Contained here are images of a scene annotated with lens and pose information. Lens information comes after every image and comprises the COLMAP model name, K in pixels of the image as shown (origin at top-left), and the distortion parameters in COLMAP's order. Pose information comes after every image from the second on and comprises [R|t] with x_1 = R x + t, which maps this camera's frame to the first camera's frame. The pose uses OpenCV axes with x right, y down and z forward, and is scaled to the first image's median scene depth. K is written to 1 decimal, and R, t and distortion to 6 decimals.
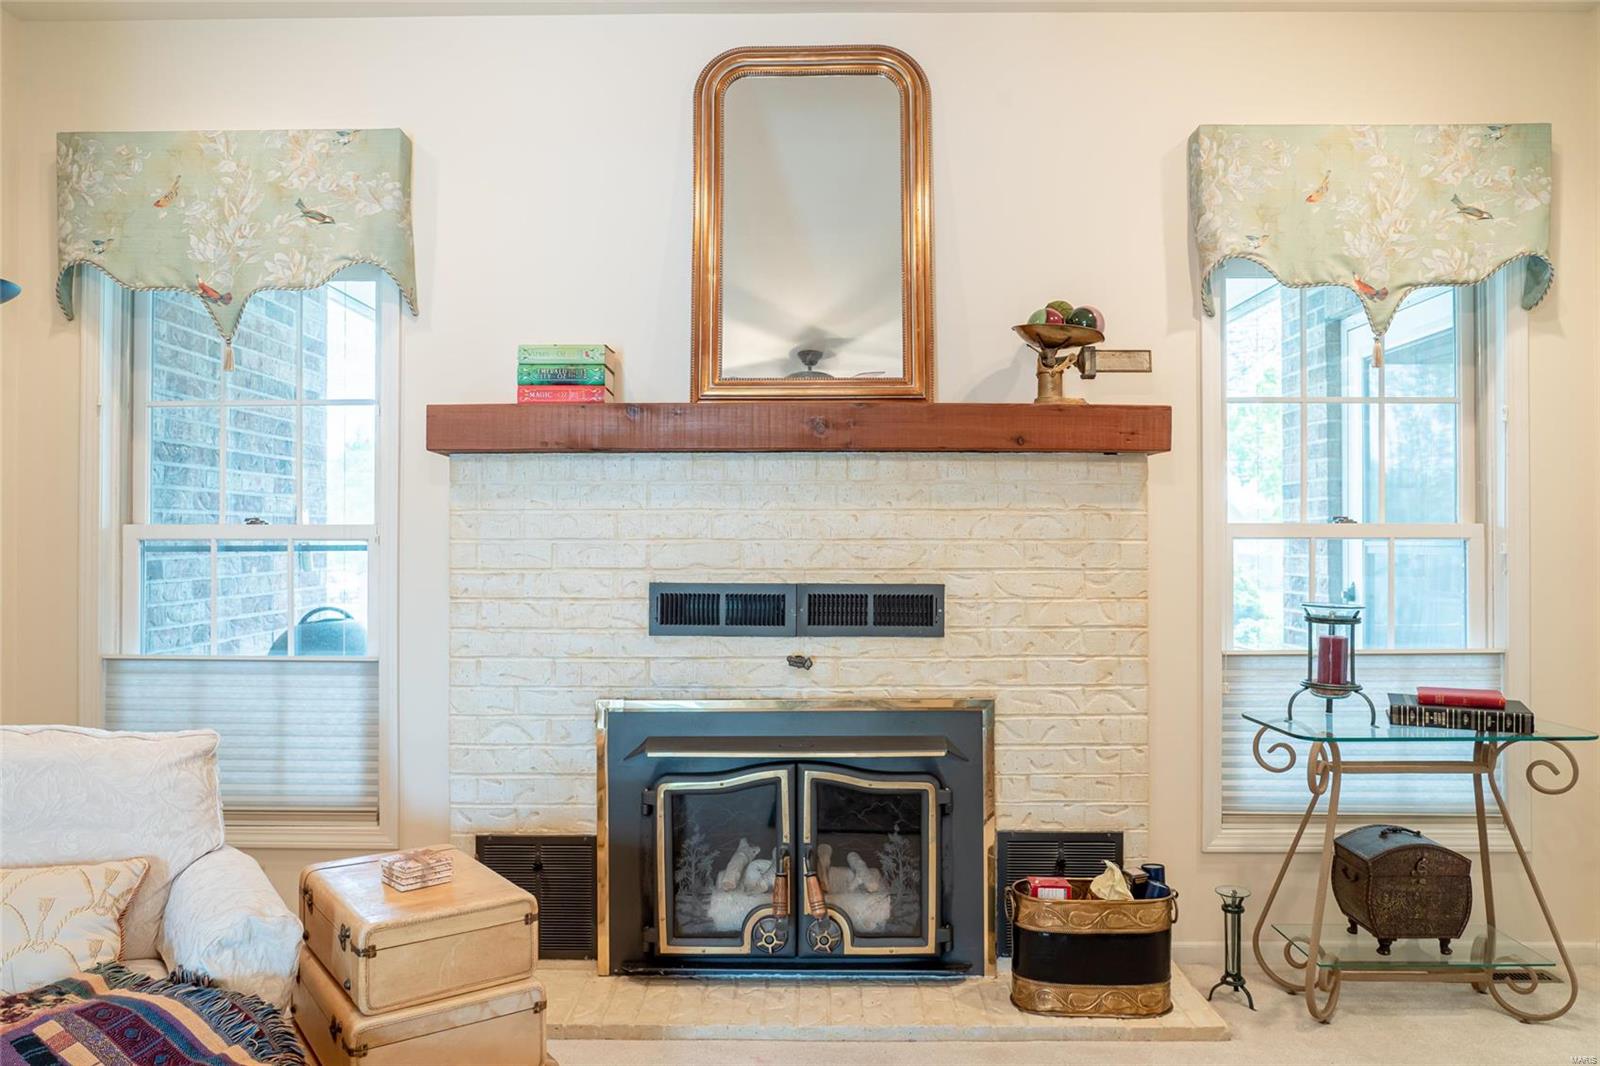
lens RADIAL K [[1096.8, 0, 797.5], [0, 1096.8, 531.9], [0, 0, 1]] dist [-0.024627, 0.009839]
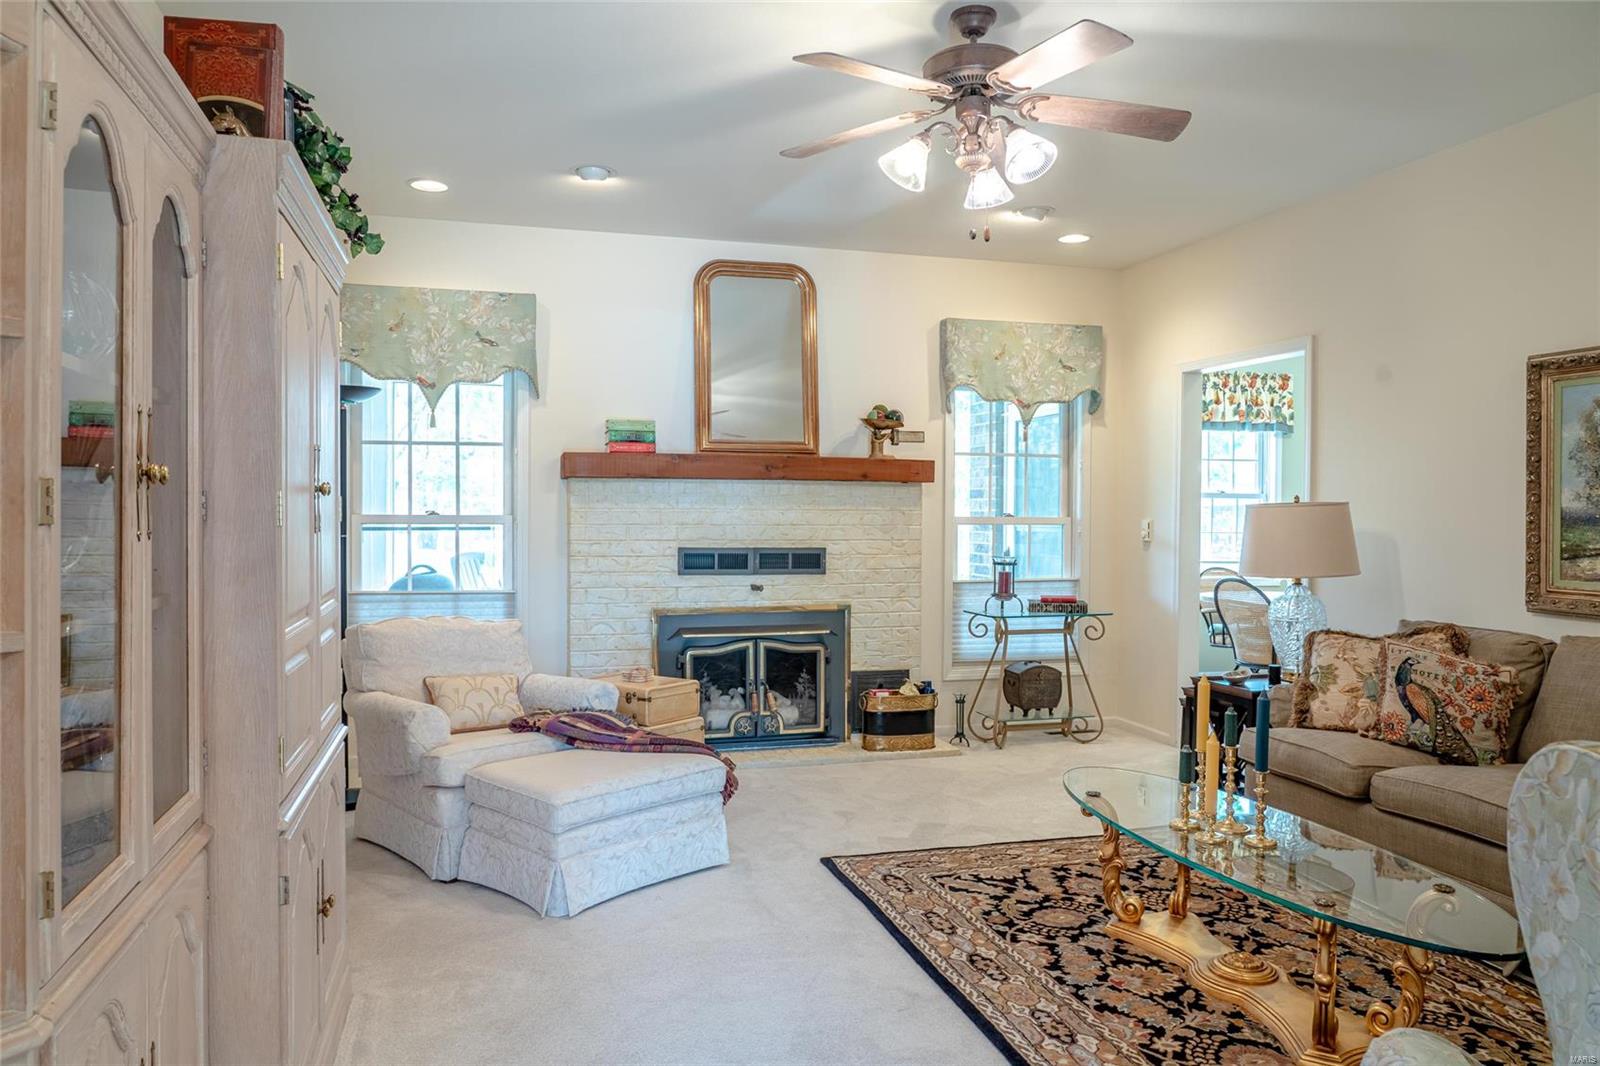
lens RADIAL K [[1106.3, 0, 793.2], [0, 1106.3, 528.6], [0, 0, 1]] dist [-0.002346, 0.000487]
pose [[0.957766, 0.000627, 0.287547, -0.496407], [-0.007640, 0.999700, 0.023268, -0.032539], [-0.287446, -0.024482, 0.957484, -0.893700]]
